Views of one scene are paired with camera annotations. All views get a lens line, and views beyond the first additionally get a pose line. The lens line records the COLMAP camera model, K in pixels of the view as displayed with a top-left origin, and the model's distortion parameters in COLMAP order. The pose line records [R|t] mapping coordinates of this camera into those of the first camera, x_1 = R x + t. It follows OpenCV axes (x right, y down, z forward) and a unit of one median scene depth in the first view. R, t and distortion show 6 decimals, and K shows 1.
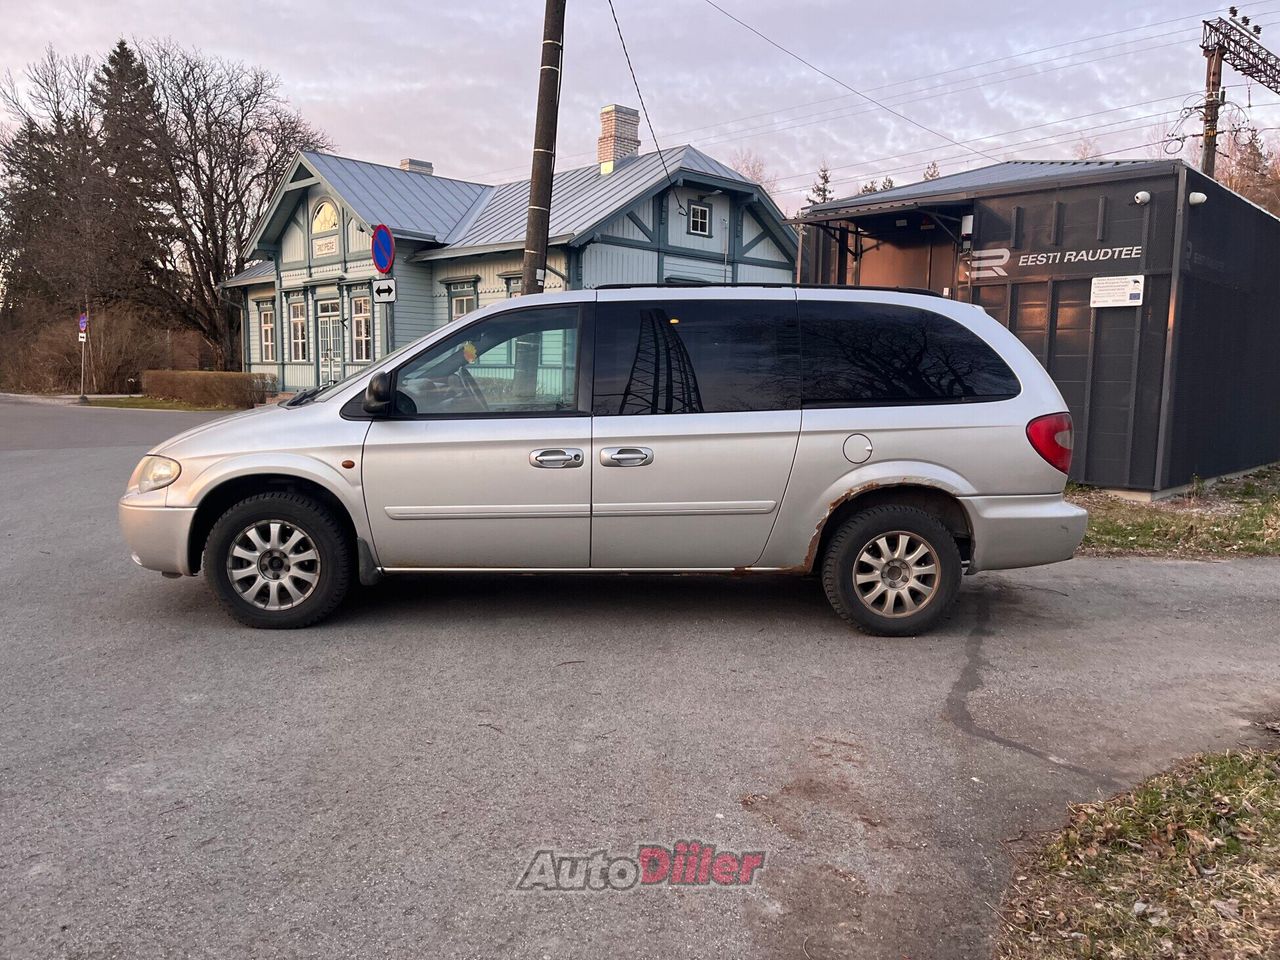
lens RADIAL K [[963.1, 0, 638.8], [0, 963.1, 484.9], [0, 0, 1]] dist [0.049291, -0.062532]
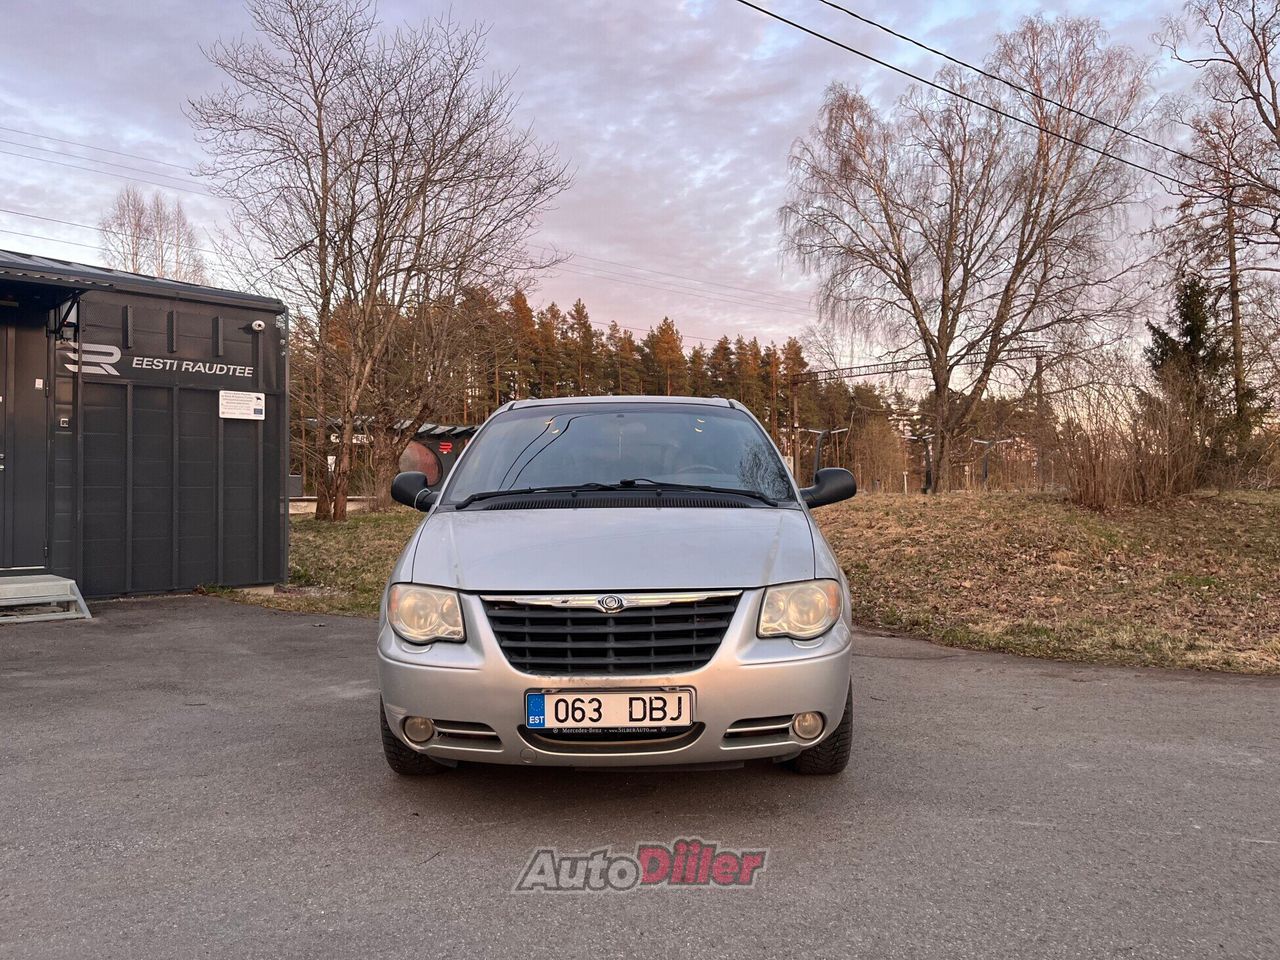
lens RADIAL K [[965.1, 0, 640.0], [0, 965.1, 480.0], [0, 0, 1]] dist [0.064441, -0.094780]
pose [[0.060302, 0.004450, 0.998170, -0.579898], [0.116290, 0.993149, -0.011453, -0.052196], [-0.991383, 0.116768, 0.059371, 0.509525]]
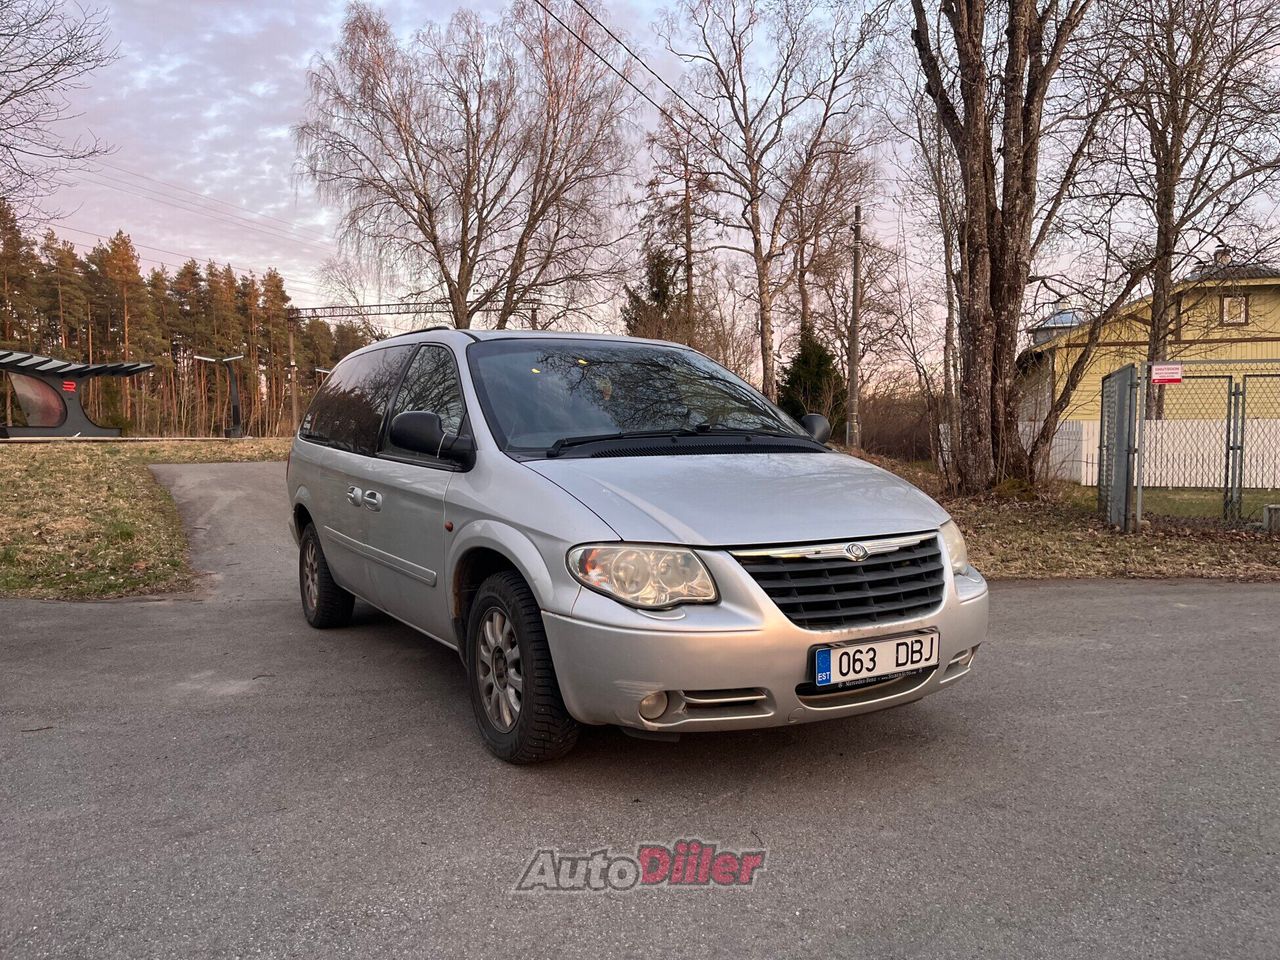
lens RADIAL K [[965.1, 0, 640.0], [0, 965.1, 480.0], [0, 0, 1]] dist [0.064441, -0.094780]
pose [[-0.451344, -0.050061, 0.890945, -0.509106], [0.096835, 0.989781, 0.104670, -0.078958], [-0.887080, 0.133517, -0.441884, 0.738990]]
